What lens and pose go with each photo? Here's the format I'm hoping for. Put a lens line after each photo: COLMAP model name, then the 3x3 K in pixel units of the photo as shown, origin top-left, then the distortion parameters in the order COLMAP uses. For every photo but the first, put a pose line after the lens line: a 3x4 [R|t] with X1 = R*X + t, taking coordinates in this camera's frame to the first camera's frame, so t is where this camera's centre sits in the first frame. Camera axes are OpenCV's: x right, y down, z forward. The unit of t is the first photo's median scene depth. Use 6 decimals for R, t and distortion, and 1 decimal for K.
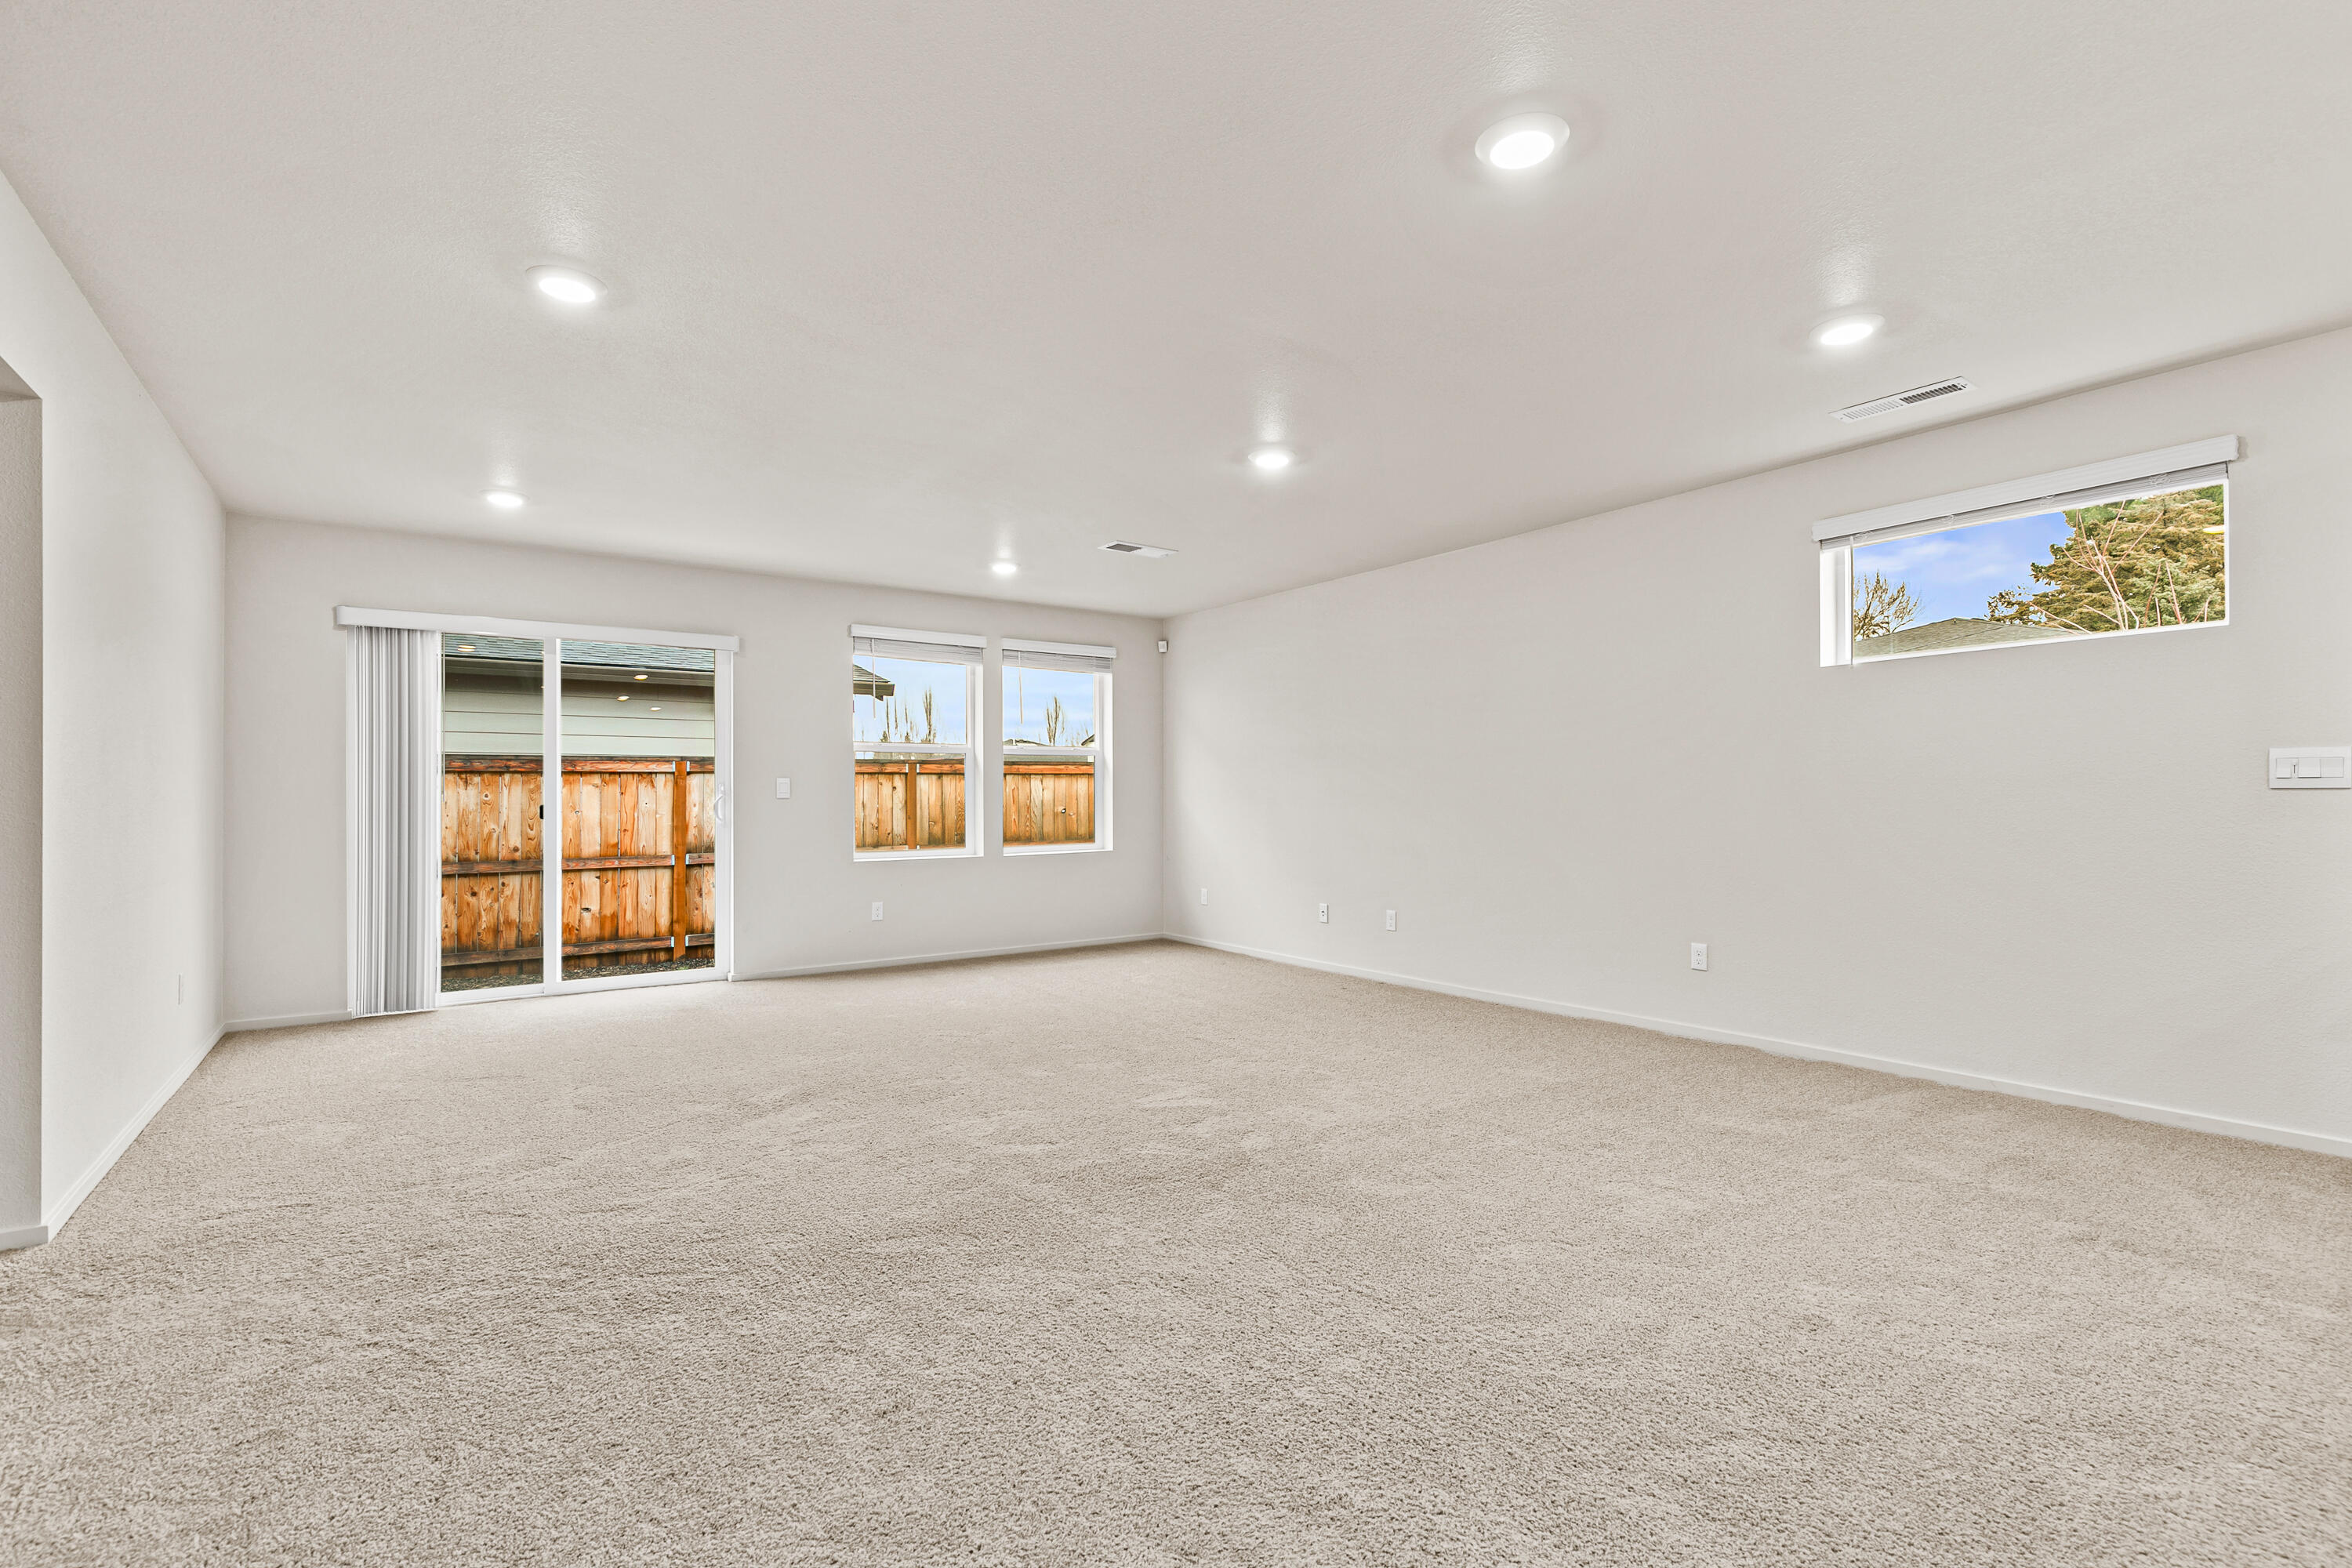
lens RADIAL K [[1064.6, 0, 1195.3], [0, 1064.6, 797.2], [0, 0, 1]] dist [0.005305, -0.000162]
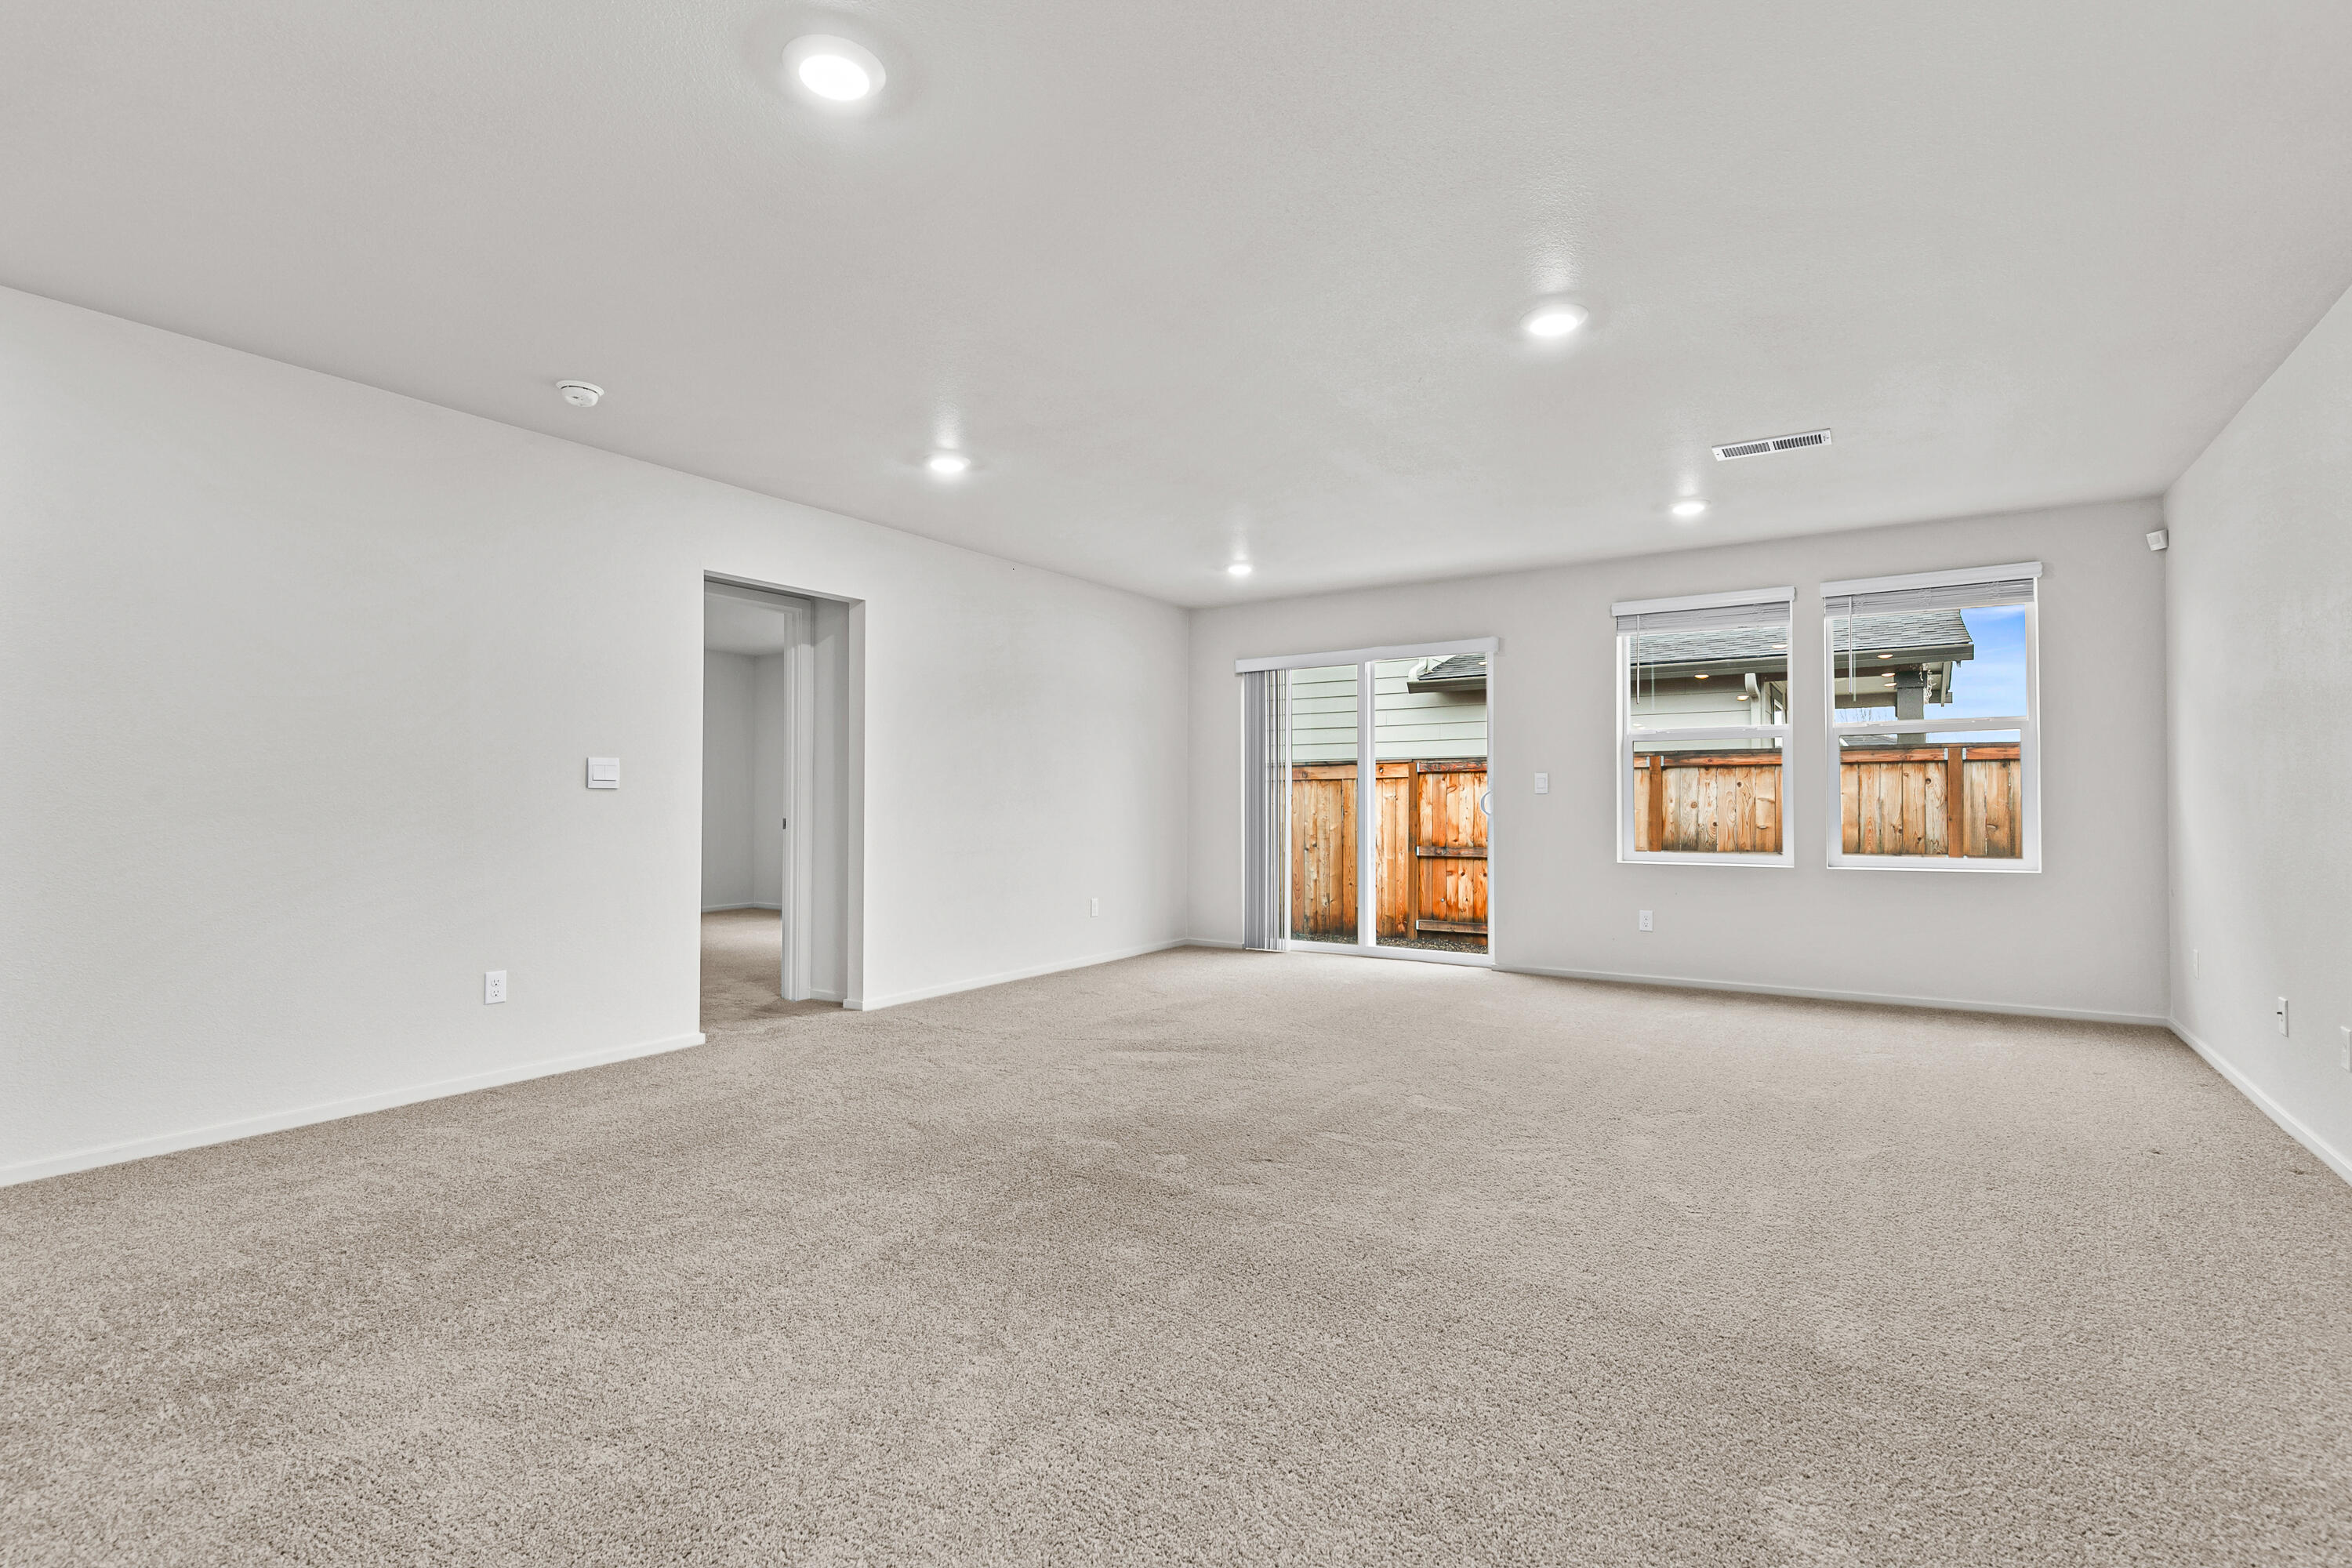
lens RADIAL K [[1100.0, 0, 1189.0], [0, 1100.0, 798.0], [0, 0, 1]] dist [0.005839, -0.000696]
pose [[0.359093, 0.002412, -0.933299, 0.462532], [0.002196, 0.999992, 0.003429, 0.000723], [0.933299, -0.003281, 0.359085, 0.342221]]
